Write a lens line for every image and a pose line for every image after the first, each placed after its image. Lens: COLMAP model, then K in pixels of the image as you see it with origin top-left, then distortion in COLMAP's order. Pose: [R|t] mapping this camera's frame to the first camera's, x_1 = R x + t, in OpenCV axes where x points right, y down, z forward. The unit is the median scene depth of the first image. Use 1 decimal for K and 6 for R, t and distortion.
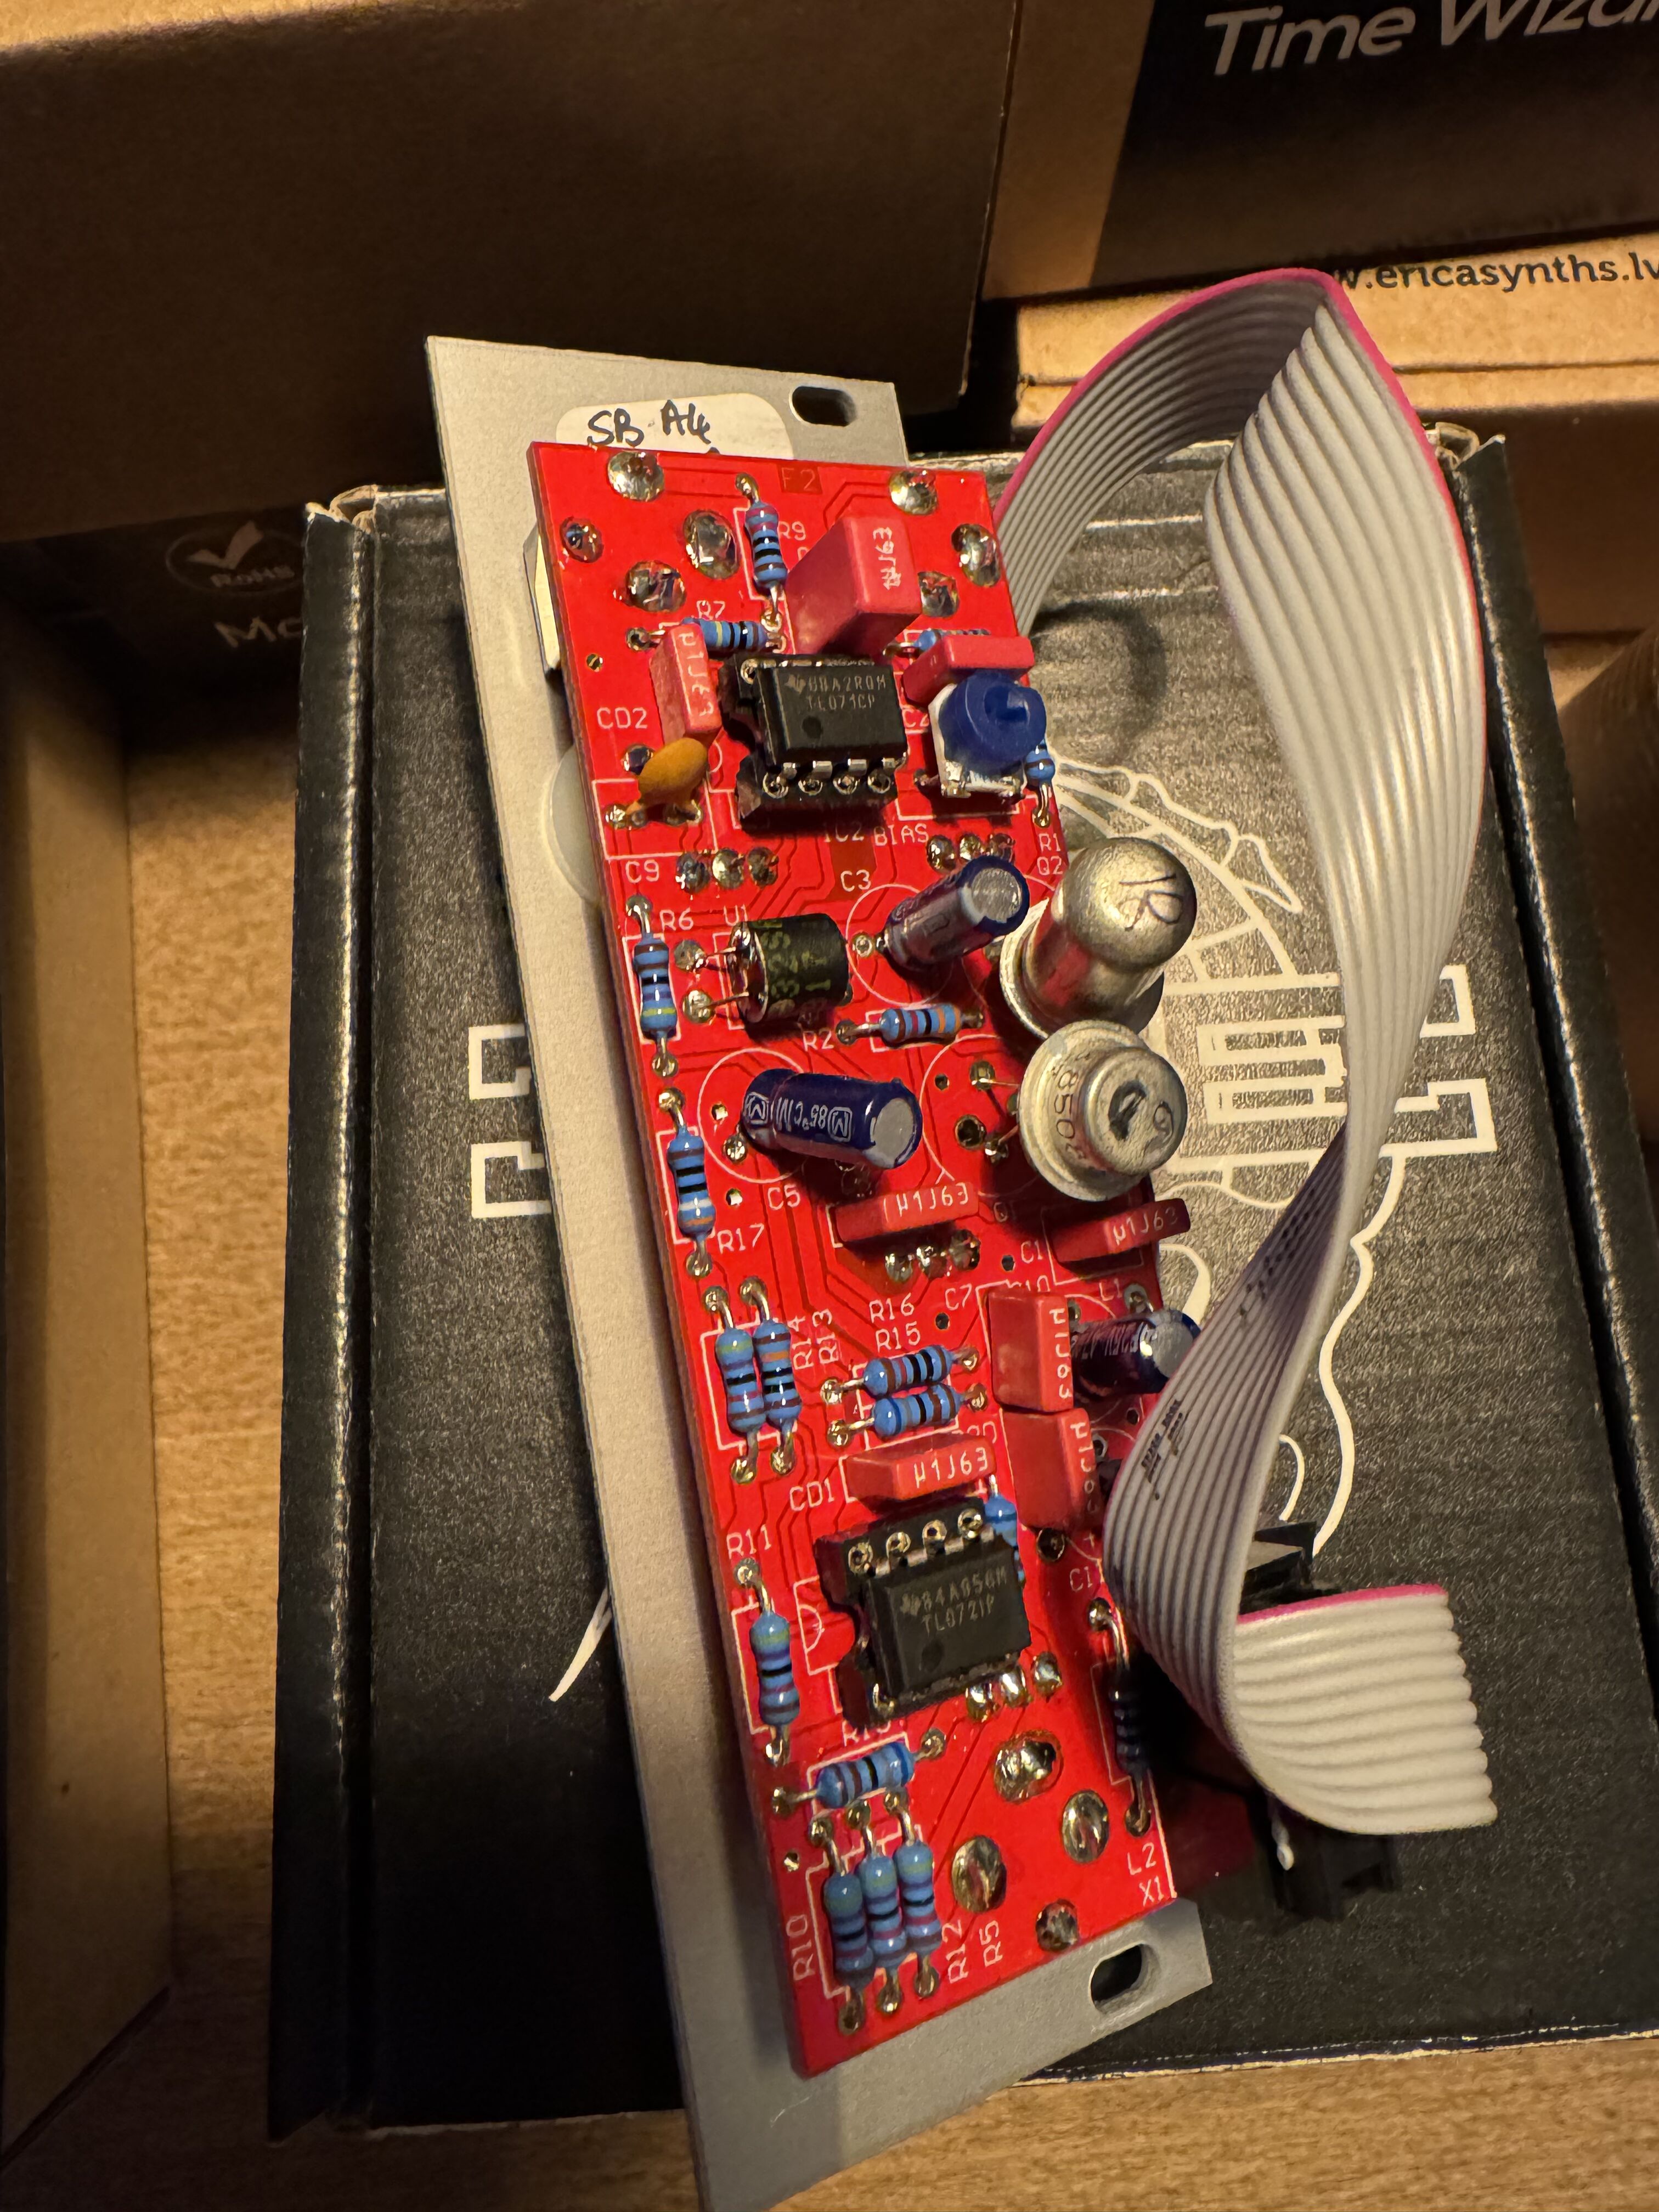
lens RADIAL K [[1535.2, 0, 829.8], [0, 1535.2, 956.0], [0, 0, 1]] dist [-0.010211, 0.005653]
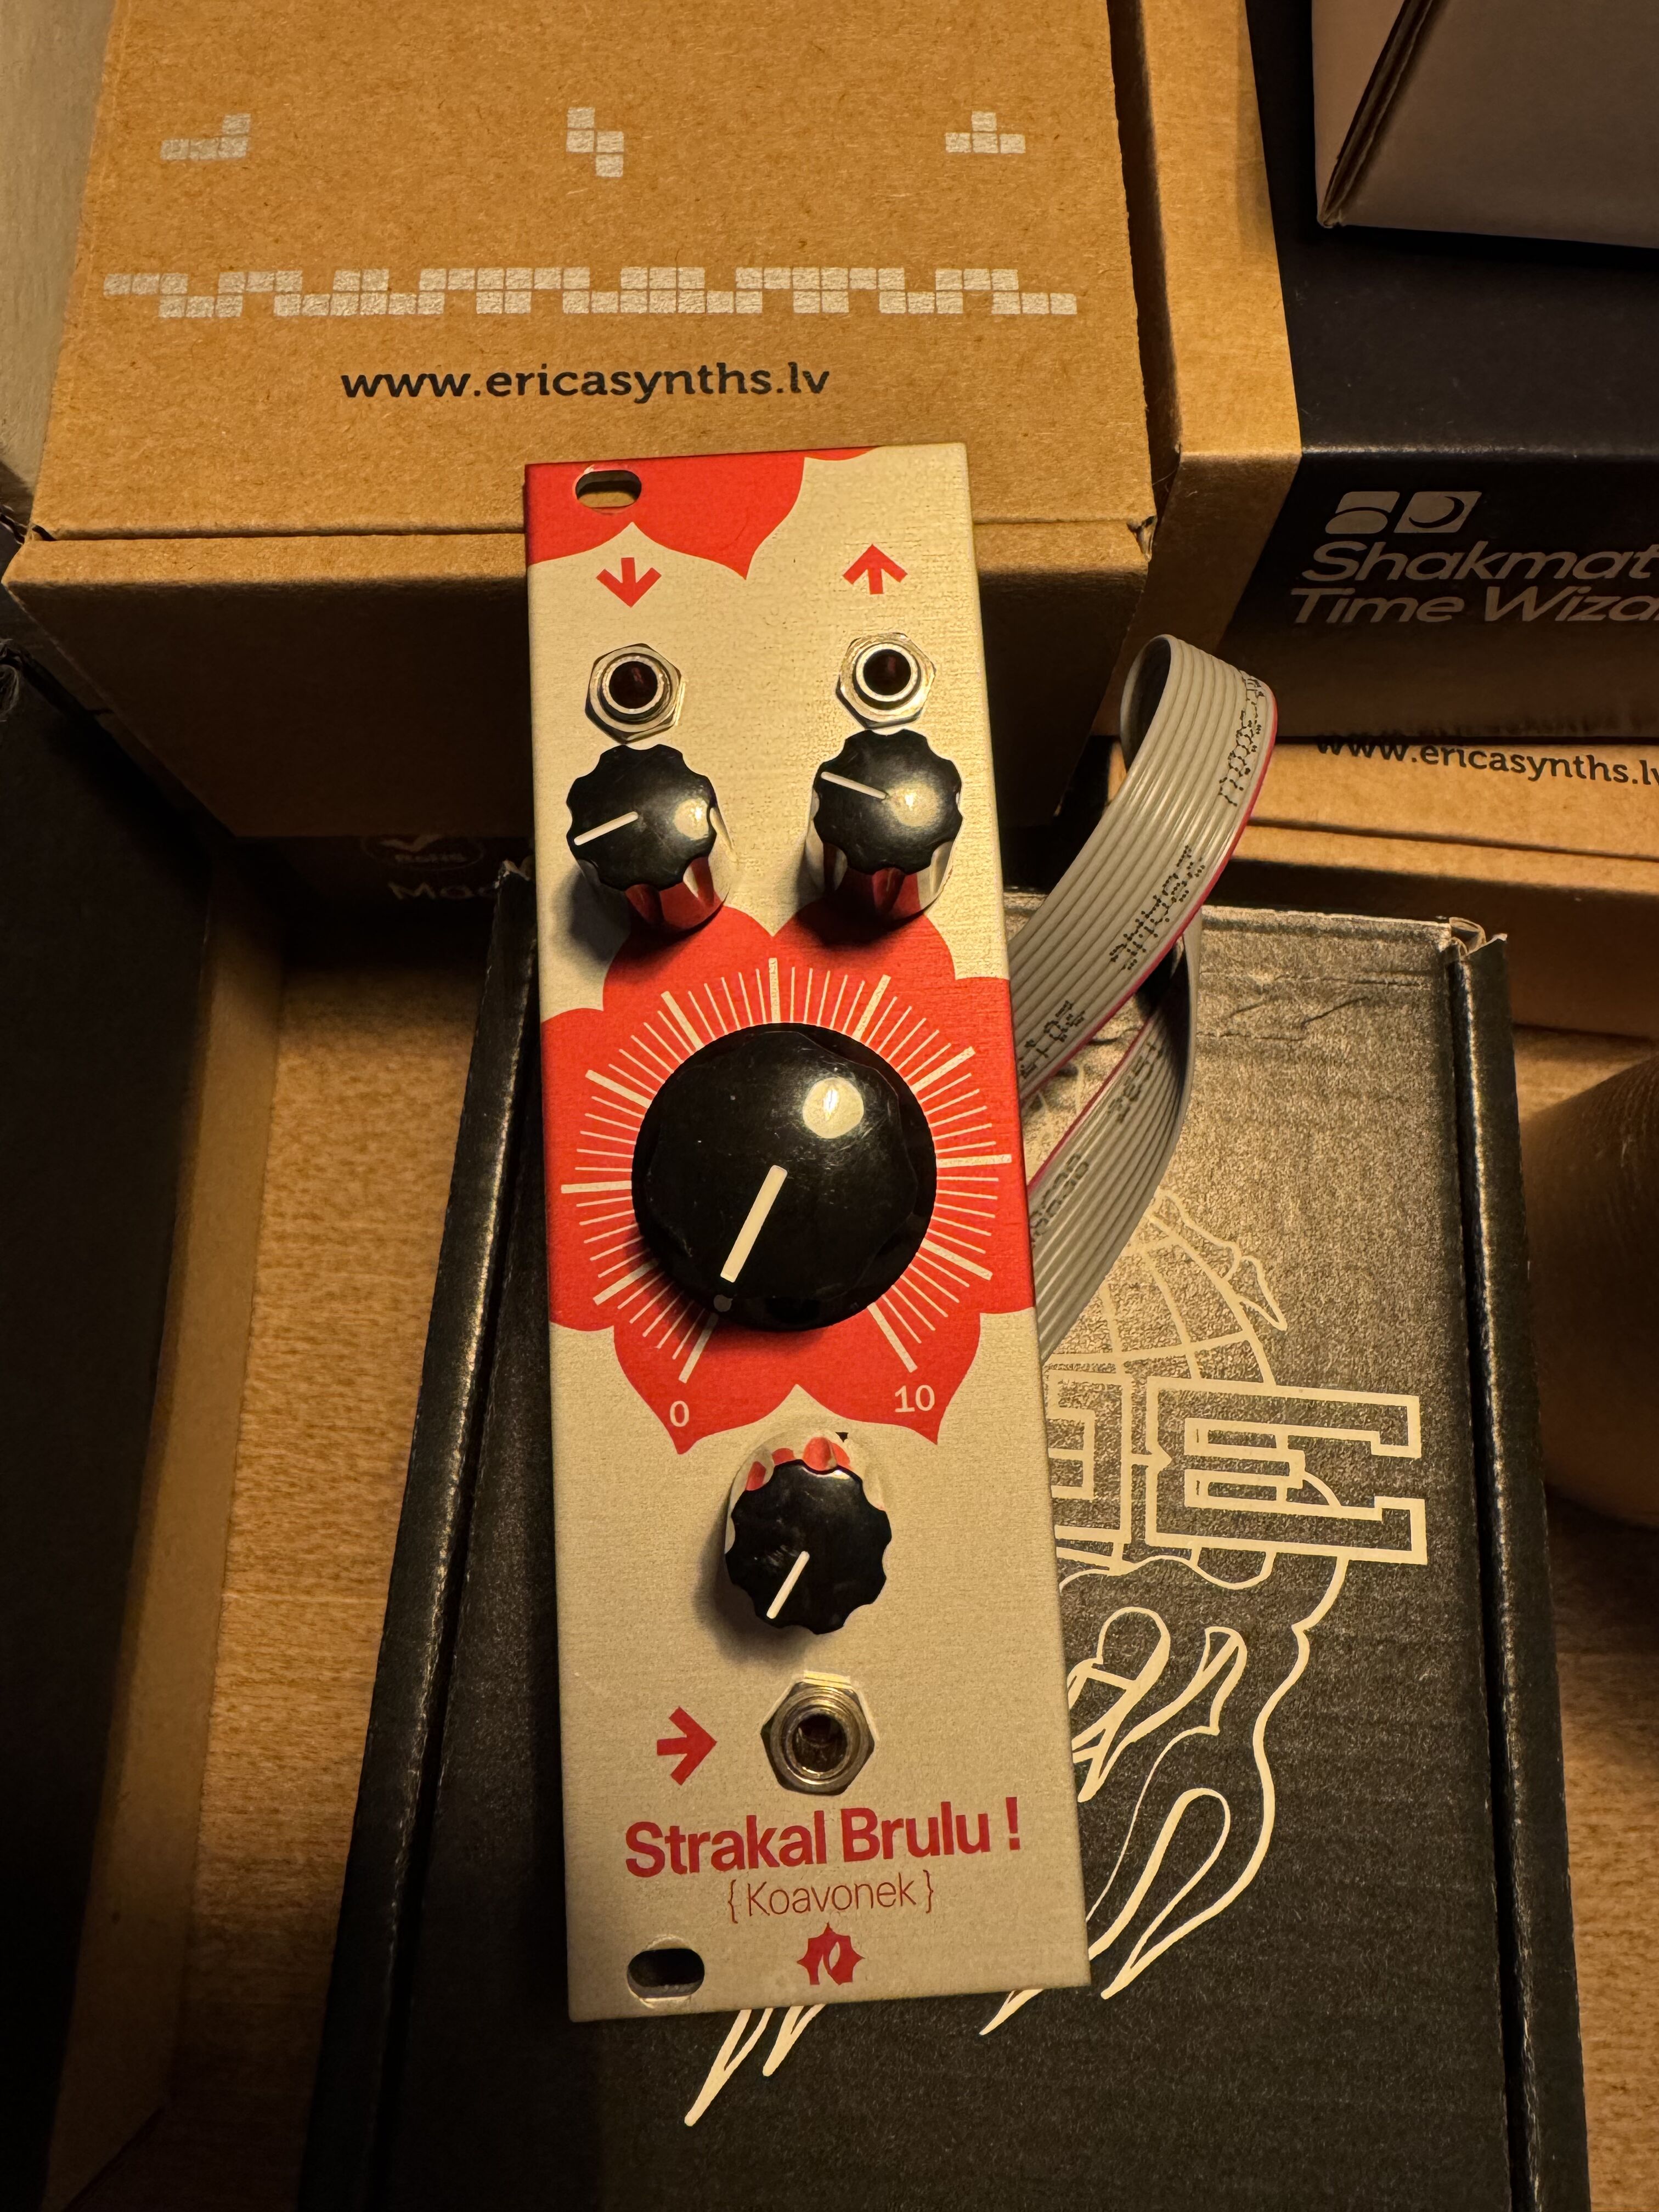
lens RADIAL K [[1535.2, 0, 829.8], [0, 1535.2, 956.0], [0, 0, 1]] dist [-0.010211, 0.005653]
pose [[0.990693, 0.133078, -0.028609, -0.036471], [-0.134778, 0.988449, -0.069302, -0.148338], [0.019056, 0.072513, 0.997185, -0.165691]]
